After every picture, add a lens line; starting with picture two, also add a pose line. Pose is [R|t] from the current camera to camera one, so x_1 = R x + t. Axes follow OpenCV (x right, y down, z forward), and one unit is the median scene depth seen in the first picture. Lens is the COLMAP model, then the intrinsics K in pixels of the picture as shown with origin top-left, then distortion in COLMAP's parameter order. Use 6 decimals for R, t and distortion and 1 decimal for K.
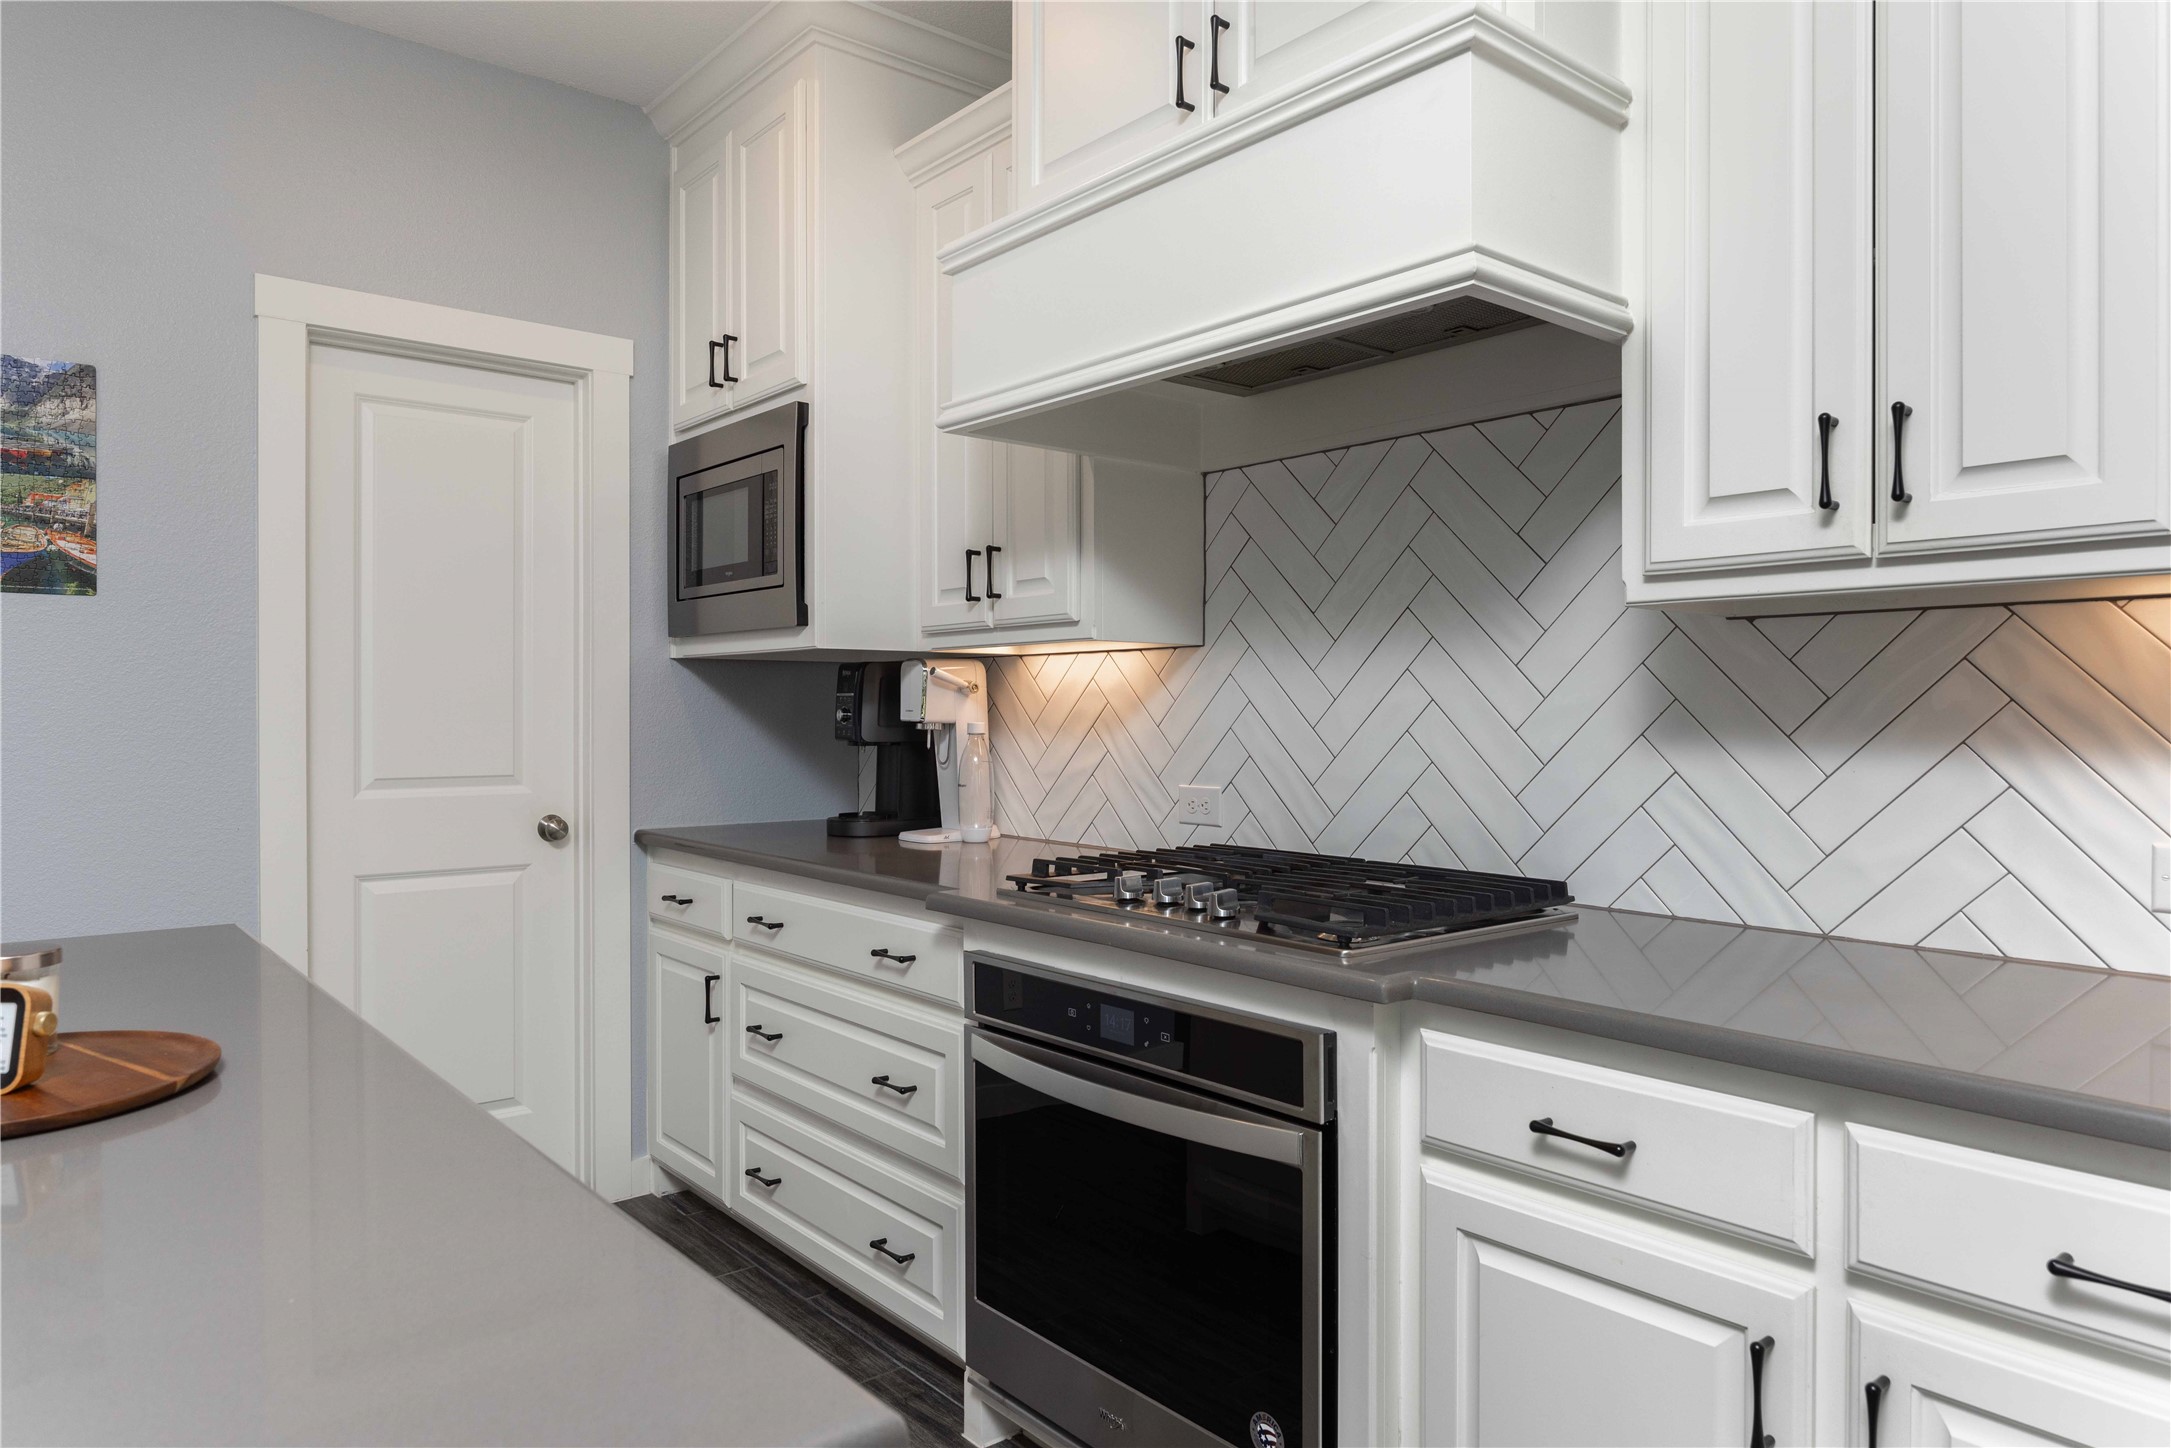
lens RADIAL K [[1363.4, 0, 1085.4], [0, 1363.4, 723.2], [0, 0, 1]] dist [0.005551, -0.000785]
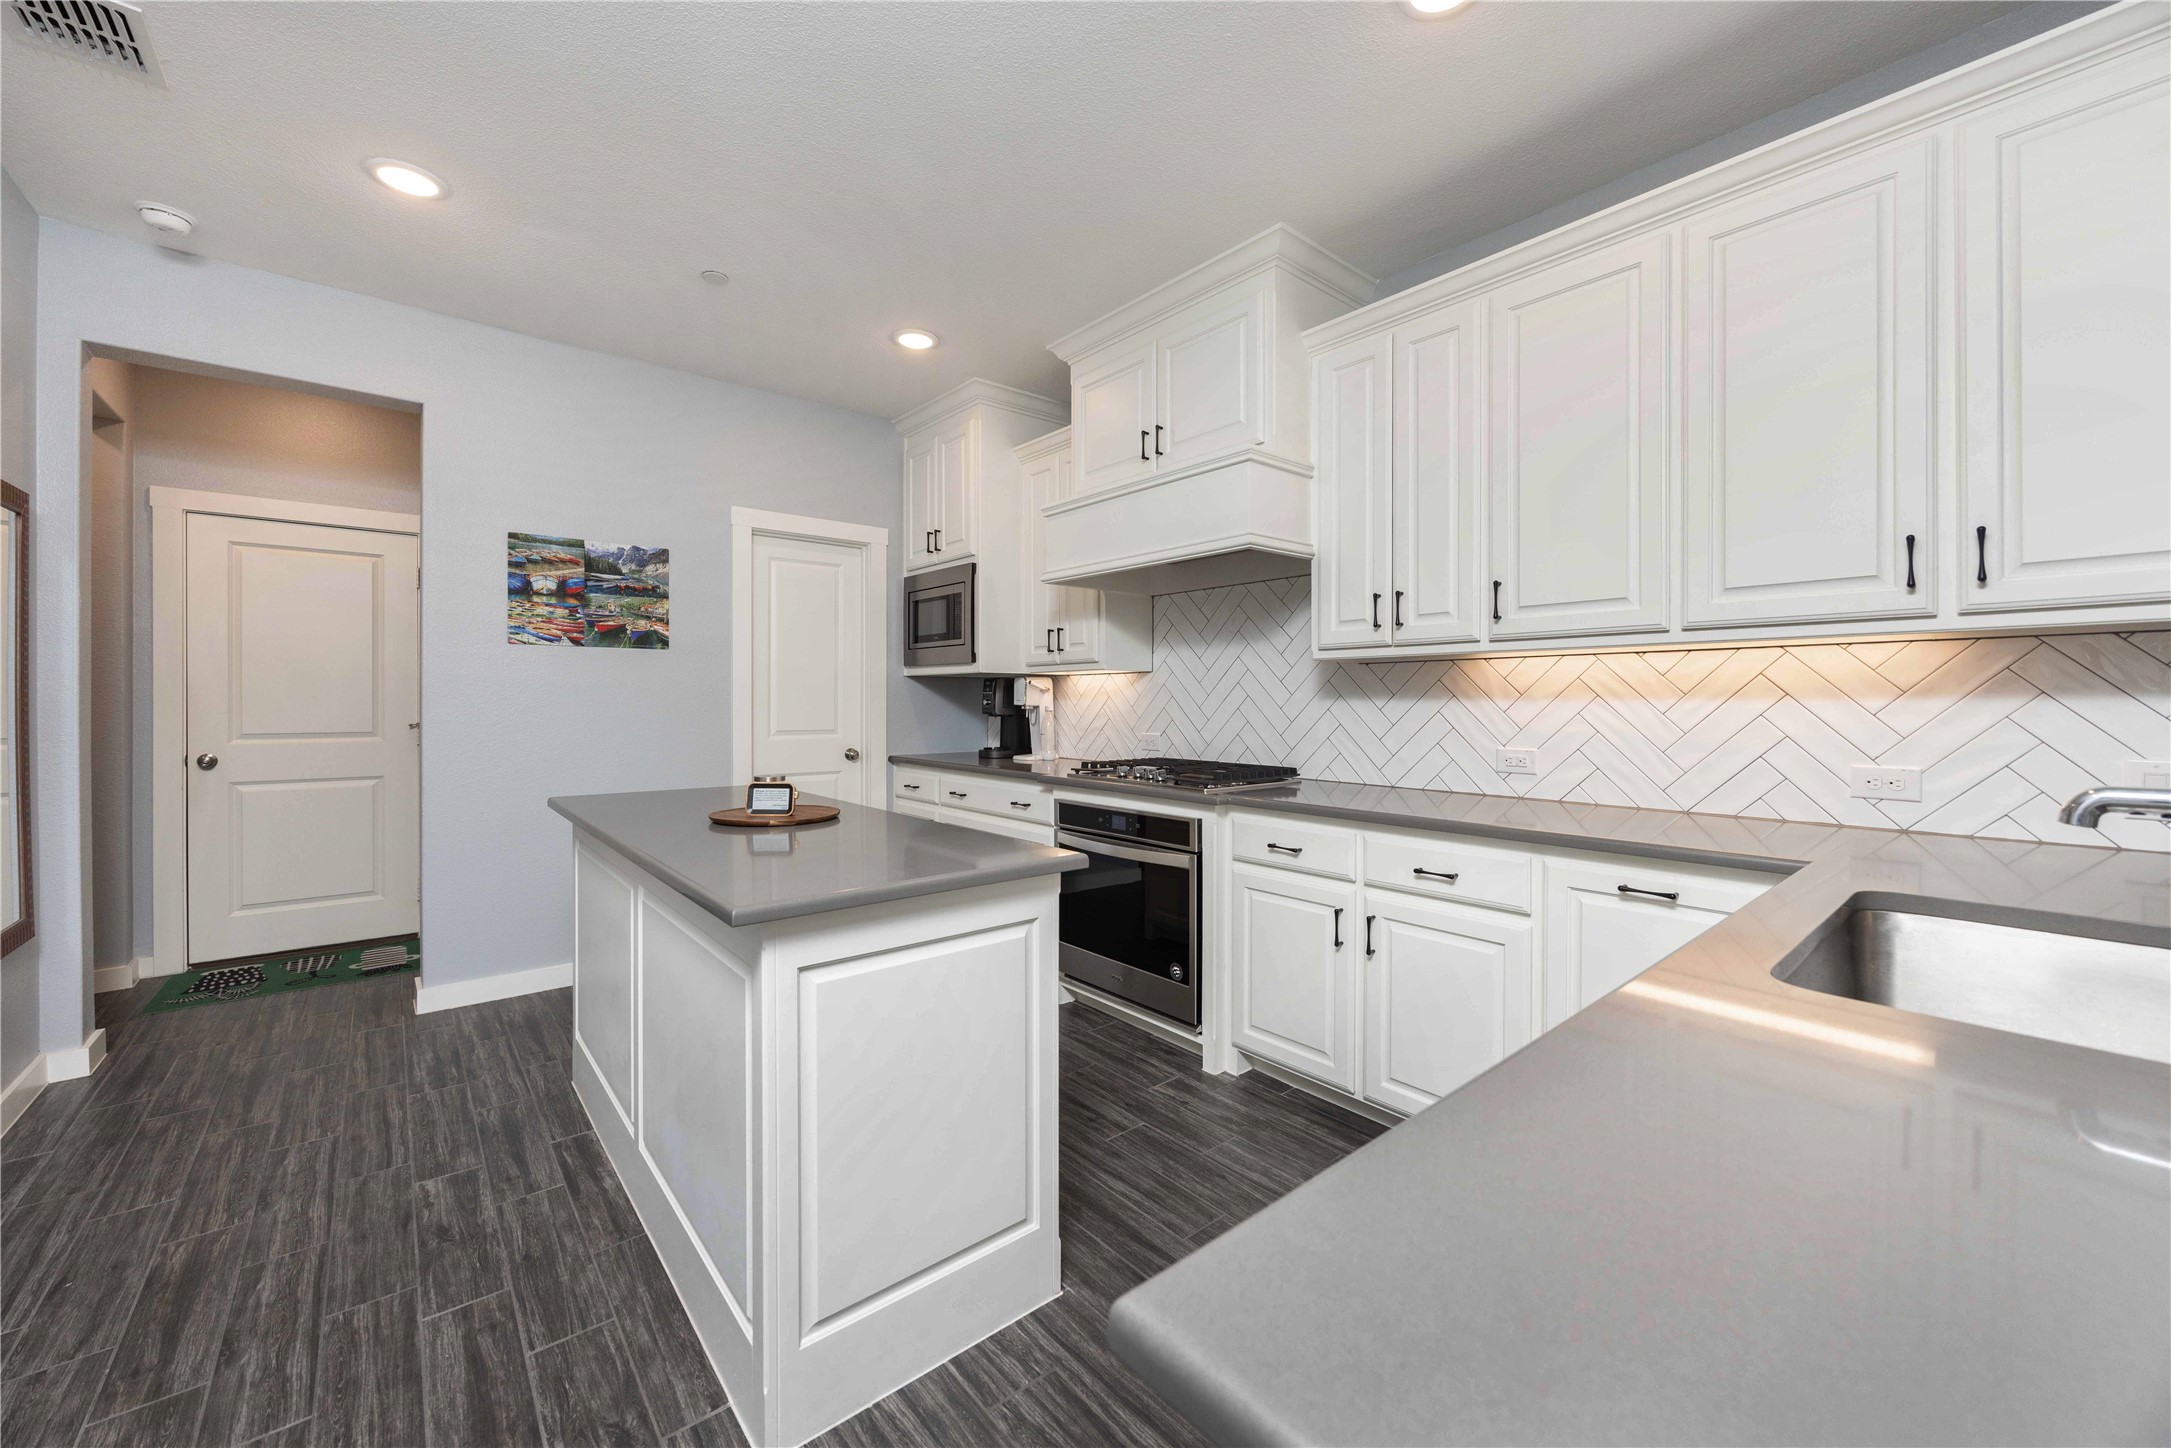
lens RADIAL K [[866.4, 0, 1086.5], [0, 866.4, 702.5], [0, 0, 1]] dist [0.026474, 0.001133]
pose [[0.999911, 0.000668, 0.013291, -0.045191], [-0.000554, 0.999963, -0.008600, 0.007779], [-0.013296, 0.008592, 0.999875, -0.478294]]
